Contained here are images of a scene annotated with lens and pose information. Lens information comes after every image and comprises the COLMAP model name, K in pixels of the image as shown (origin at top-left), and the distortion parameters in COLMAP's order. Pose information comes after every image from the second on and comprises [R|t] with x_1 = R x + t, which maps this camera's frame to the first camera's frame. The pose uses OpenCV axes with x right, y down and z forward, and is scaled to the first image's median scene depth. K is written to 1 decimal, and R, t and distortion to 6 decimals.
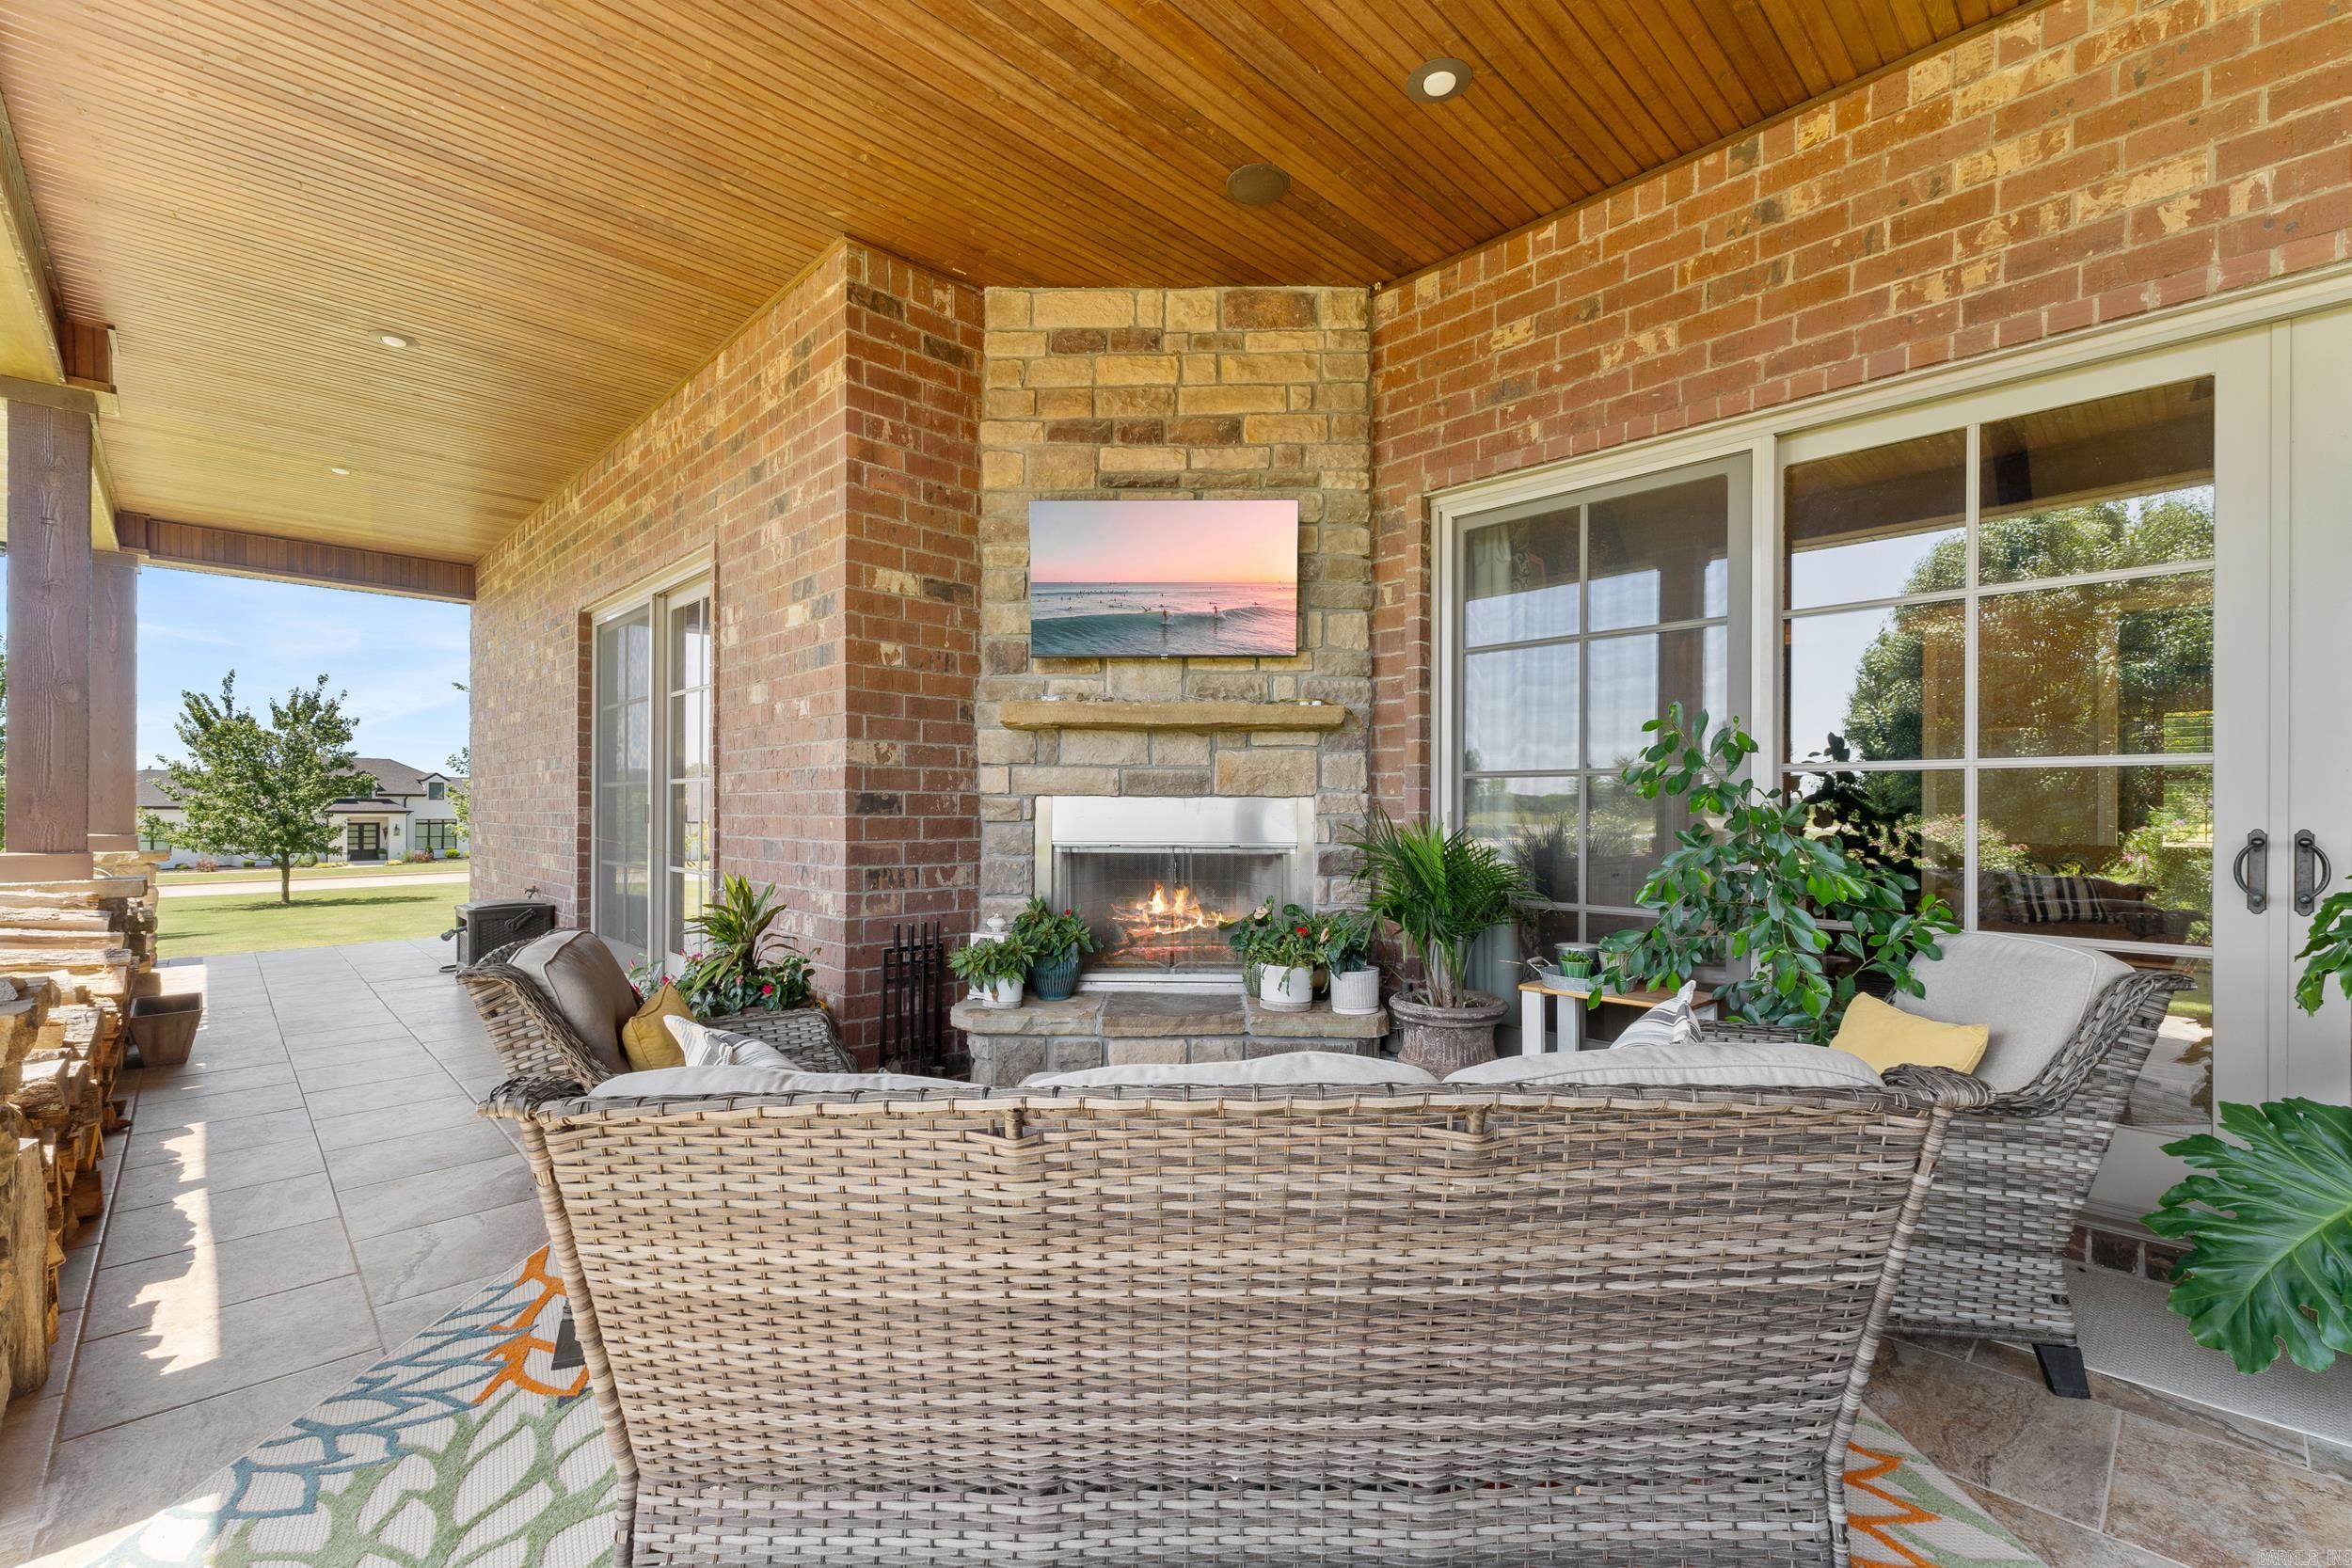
lens RADIAL K [[1005.2, 0, 1185.8], [0, 1005.2, 810.8], [0, 0, 1]] dist [0.000188, -0.000162]
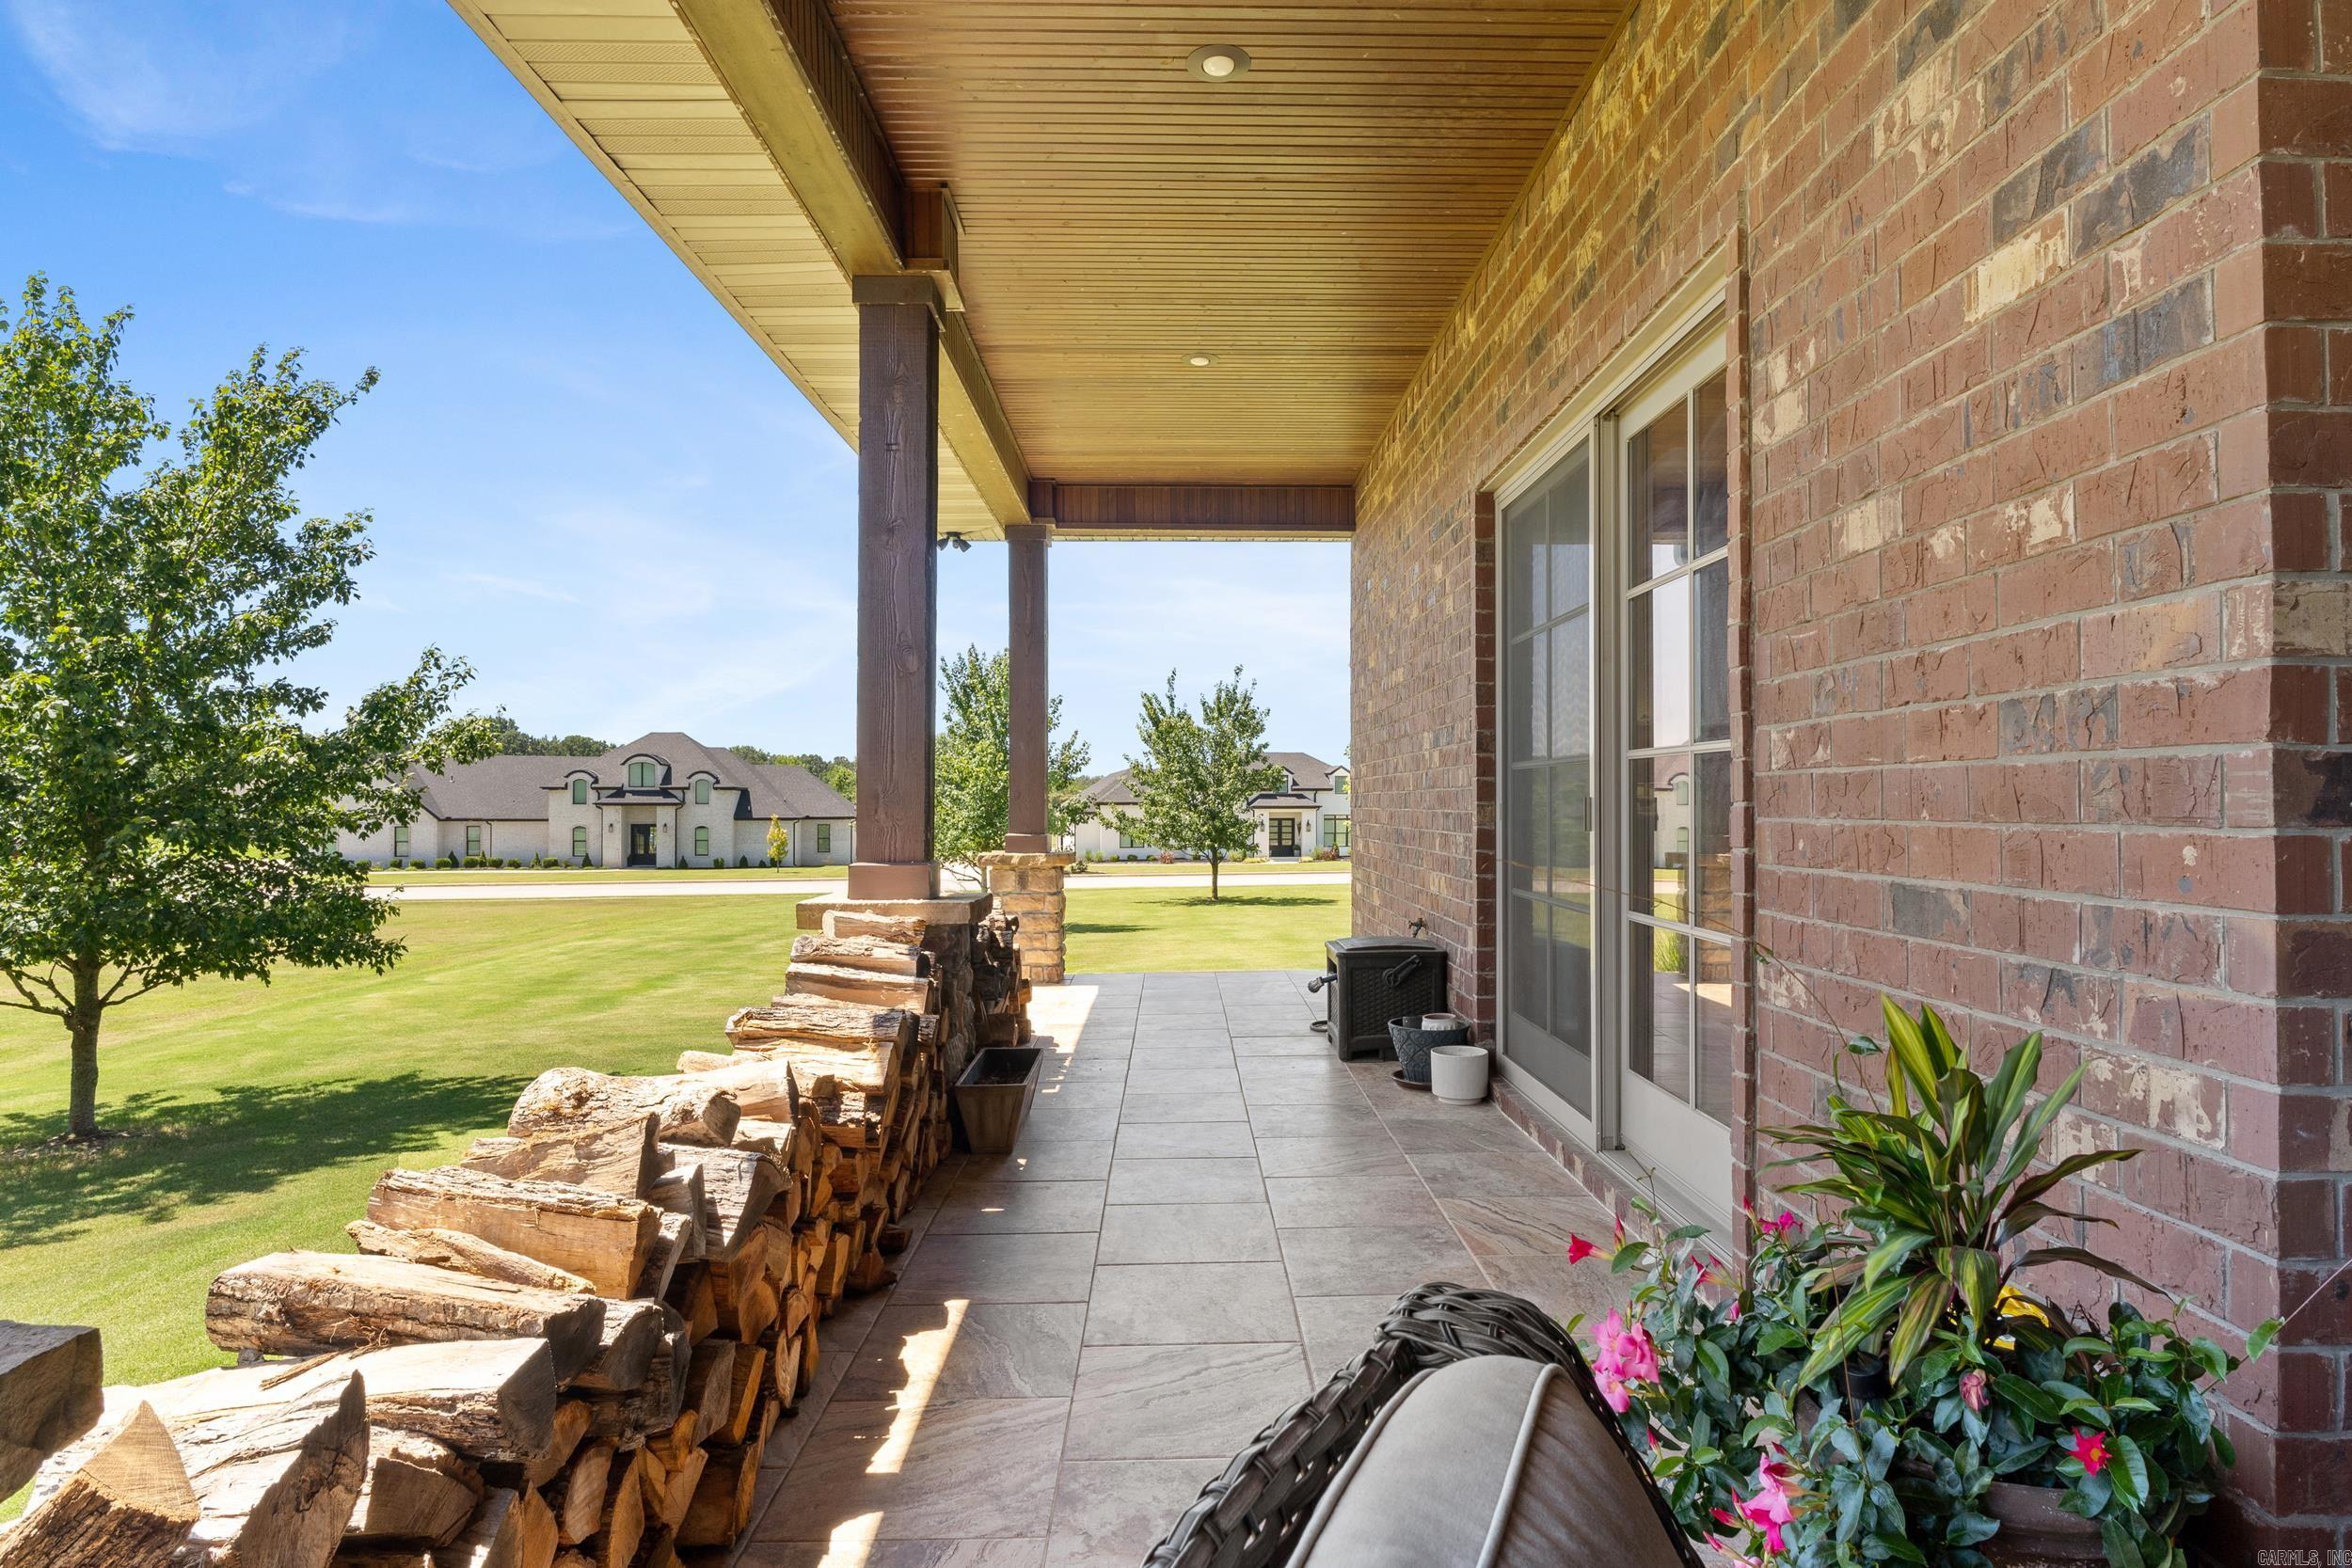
lens RADIAL K [[1279.4, 0, 1176.0], [0, 1279.4, 784.0], [0, 0, 1]] dist [0.001410, 0.000582]
pose [[0.717090, -0.013991, -0.696840, -0.161020], [0.002638, 0.999846, -0.017360, -0.001508], [0.696976, 0.010611, 0.717016, 0.261025]]
